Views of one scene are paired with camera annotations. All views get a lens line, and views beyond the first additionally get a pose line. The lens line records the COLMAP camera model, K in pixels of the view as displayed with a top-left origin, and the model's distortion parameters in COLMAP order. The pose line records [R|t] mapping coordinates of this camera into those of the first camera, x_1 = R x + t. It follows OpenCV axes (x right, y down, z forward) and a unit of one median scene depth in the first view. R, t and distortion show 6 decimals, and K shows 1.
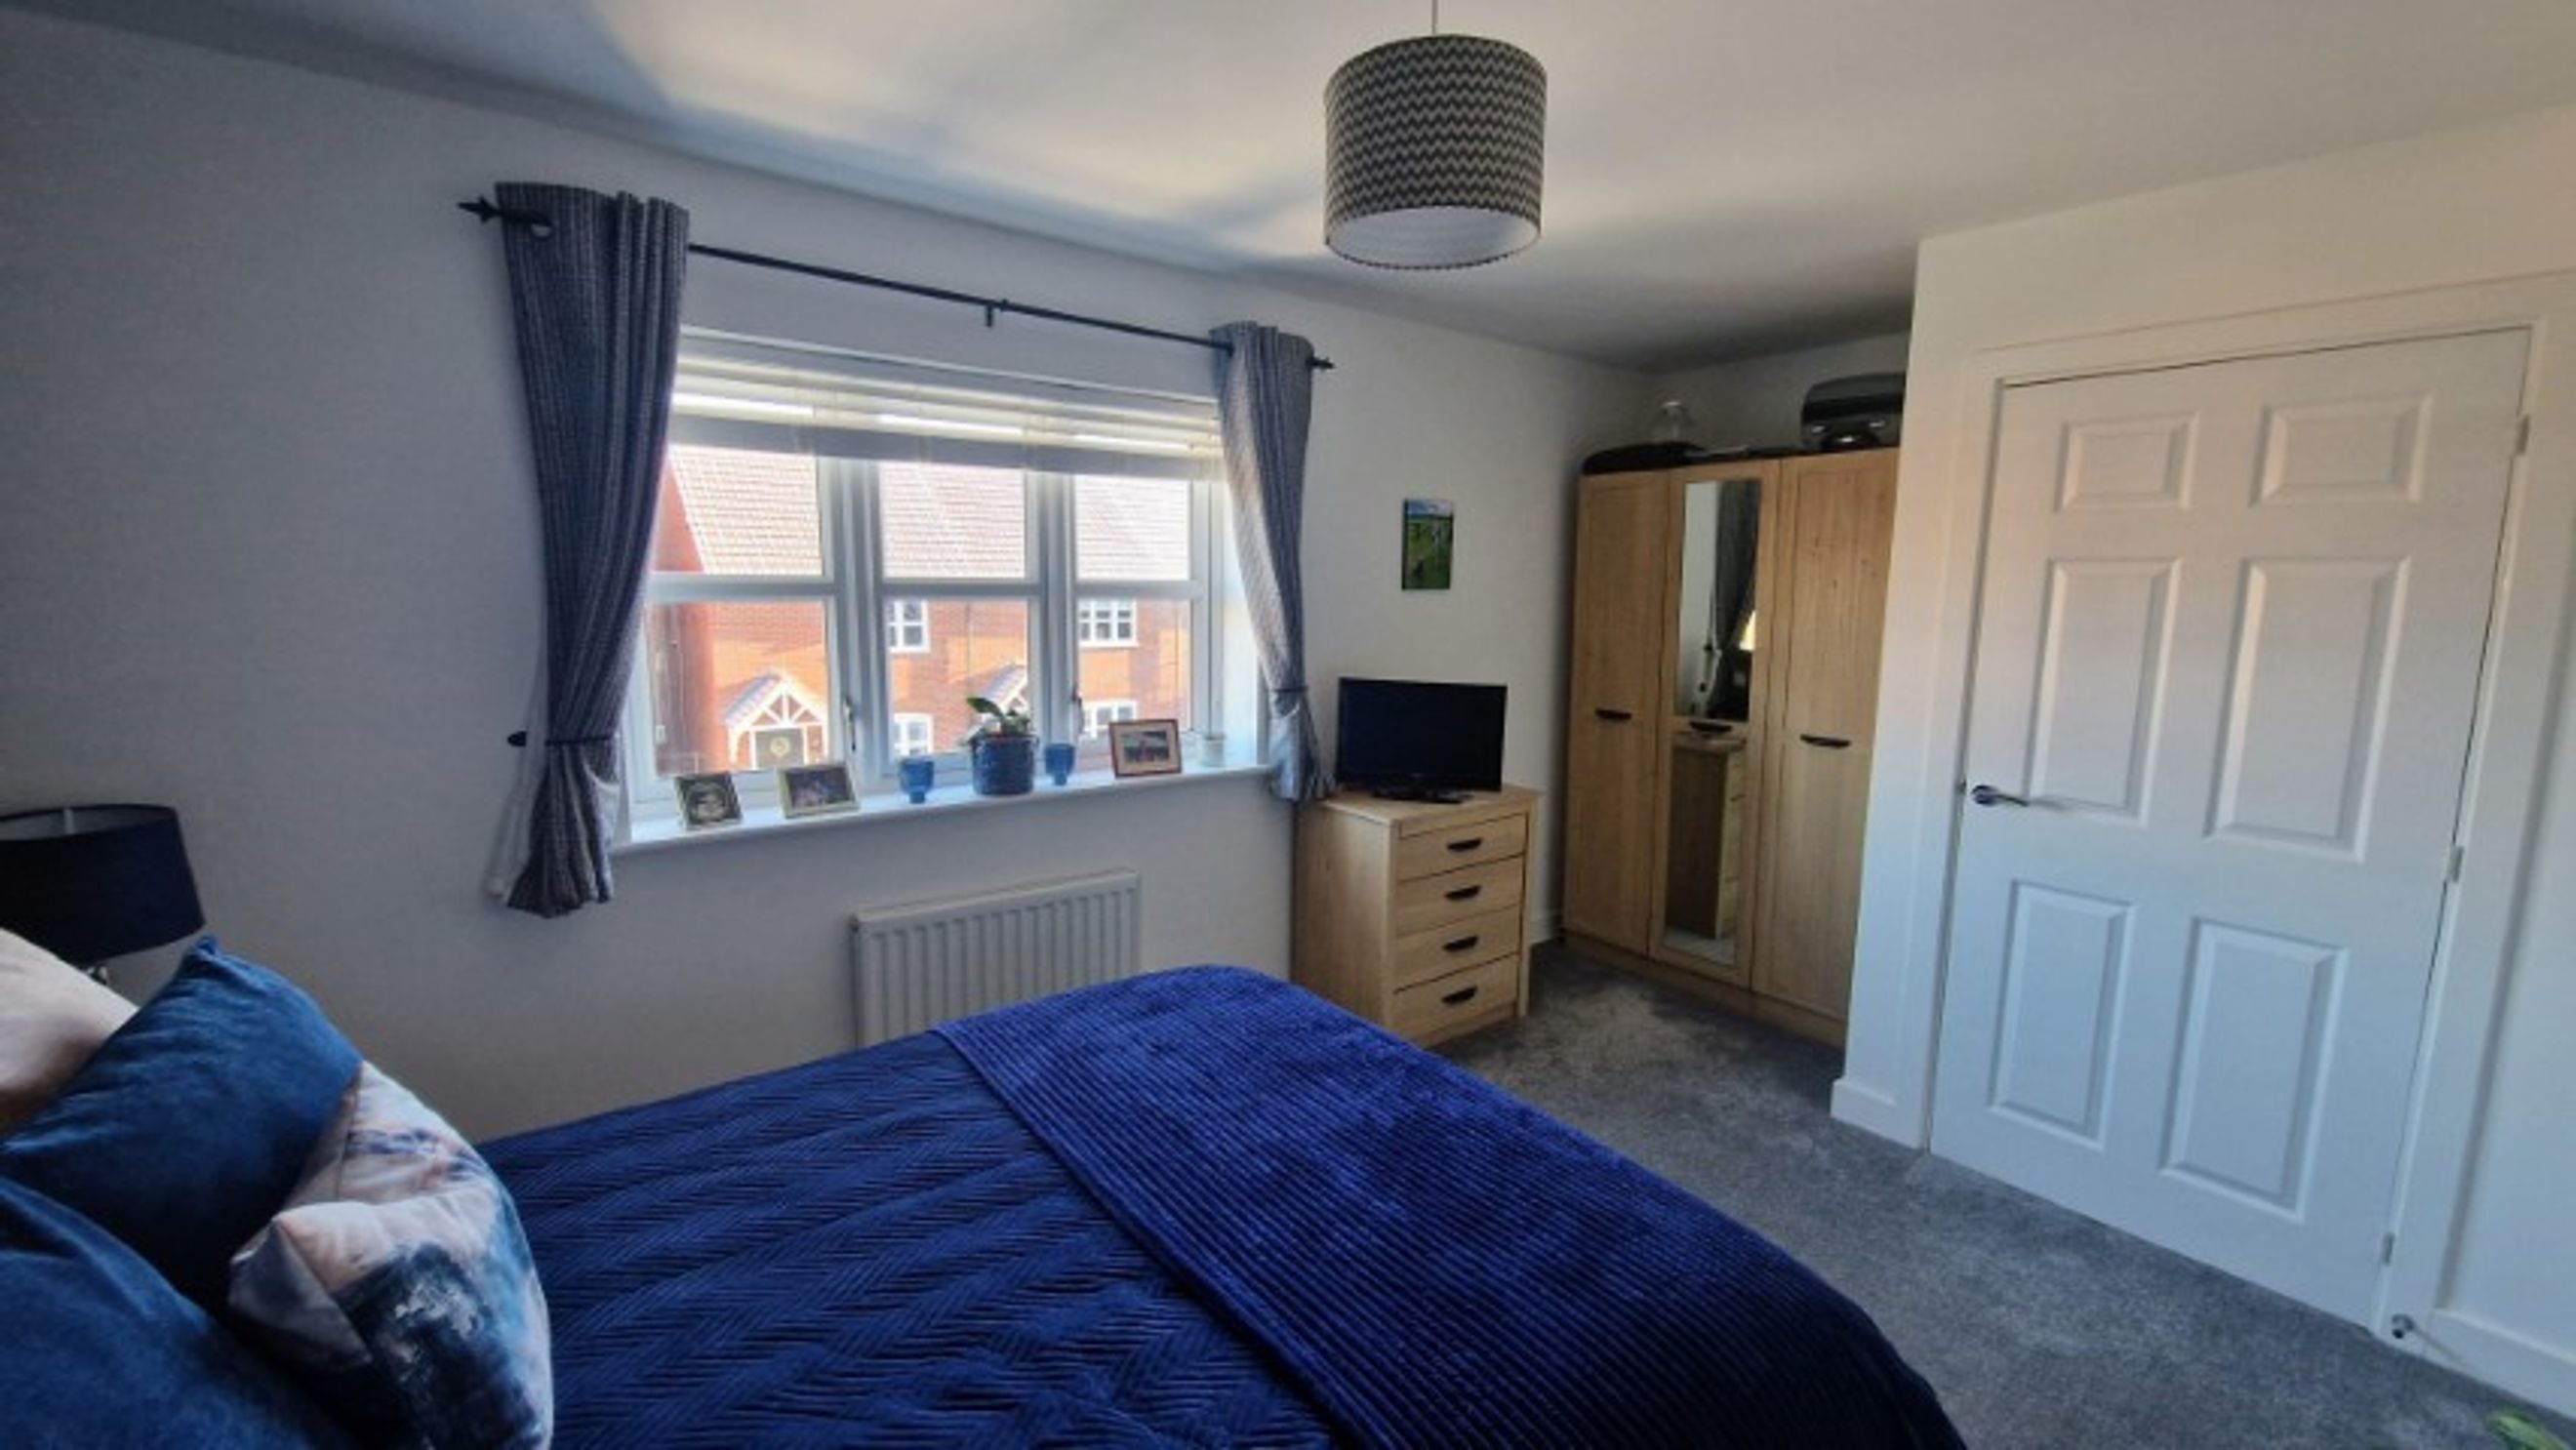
lens RADIAL K [[1036.8, 0, 1288.6], [0, 1036.8, 729.0], [0, 0, 1]] dist [-0.000889, -0.000191]
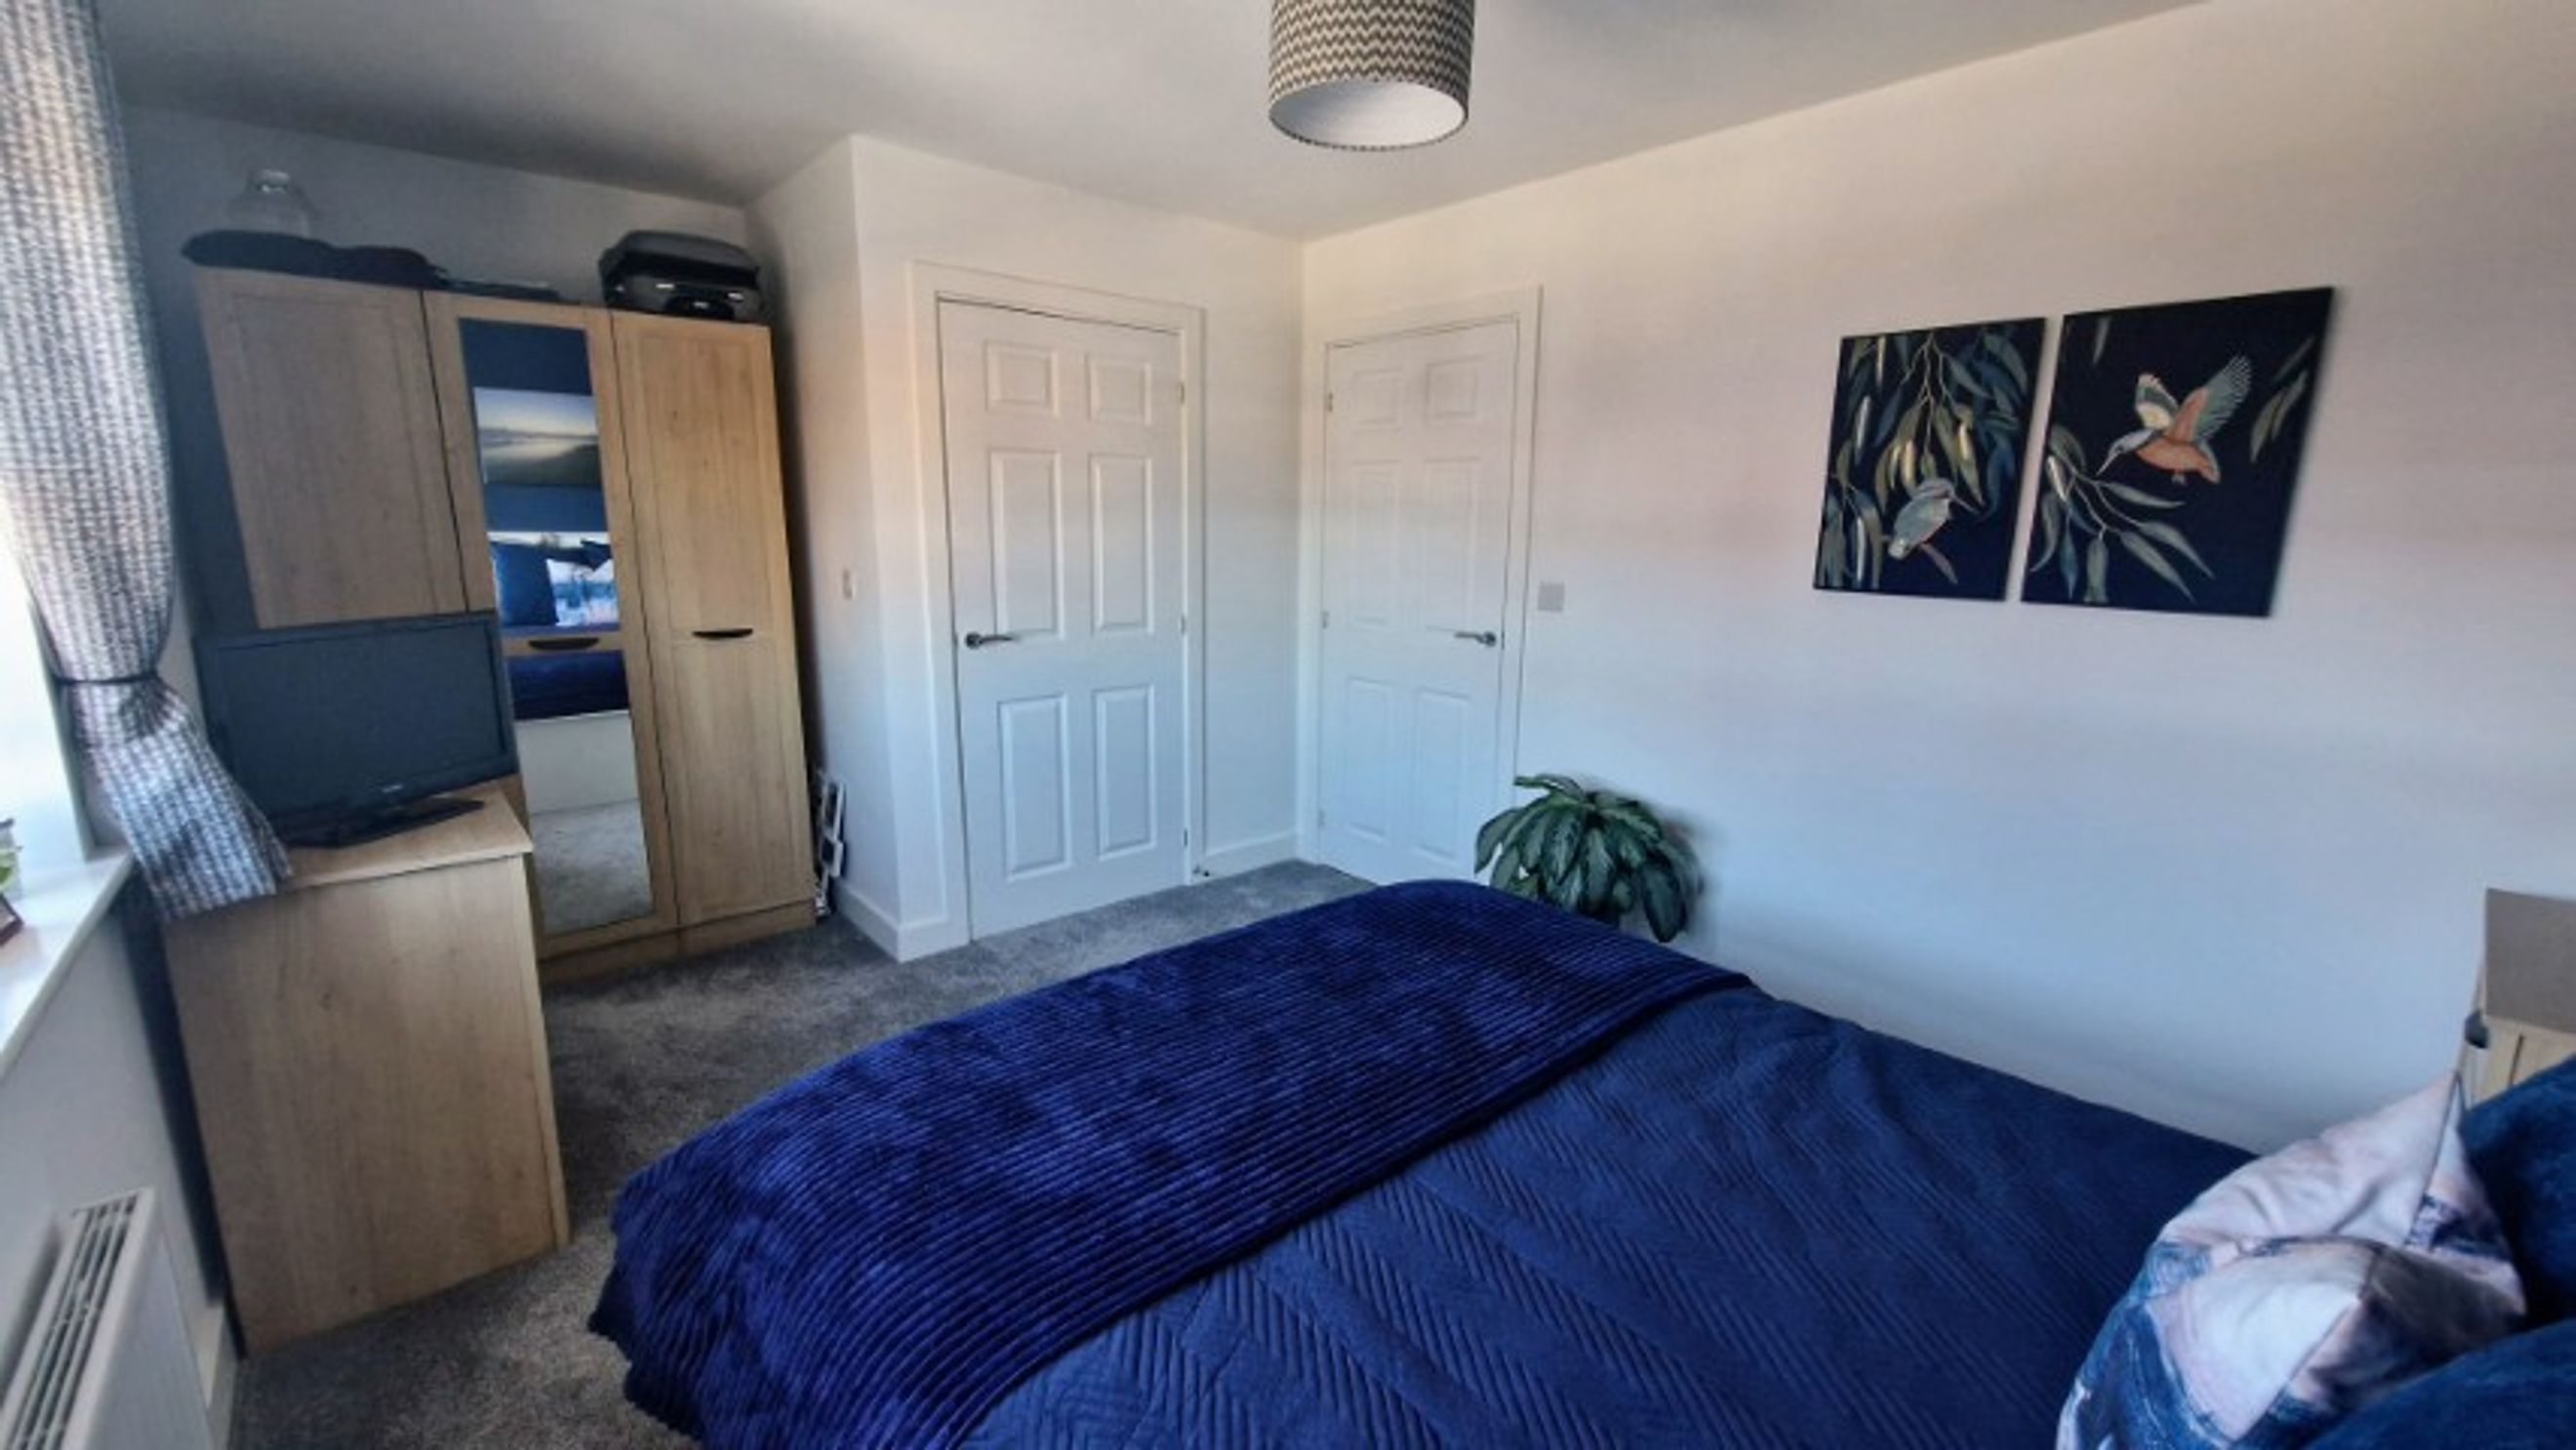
lens RADIAL K [[1042.0, 0, 1291.0], [0, 1042.0, 719.5], [0, 0, 1]] dist [0.000191, -0.000084]
pose [[-0.055518, -0.209751, 0.976177, -0.523039], [0.128543, 0.968048, 0.215315, -0.057510], [-0.990149, 0.137435, -0.026783, 0.598499]]
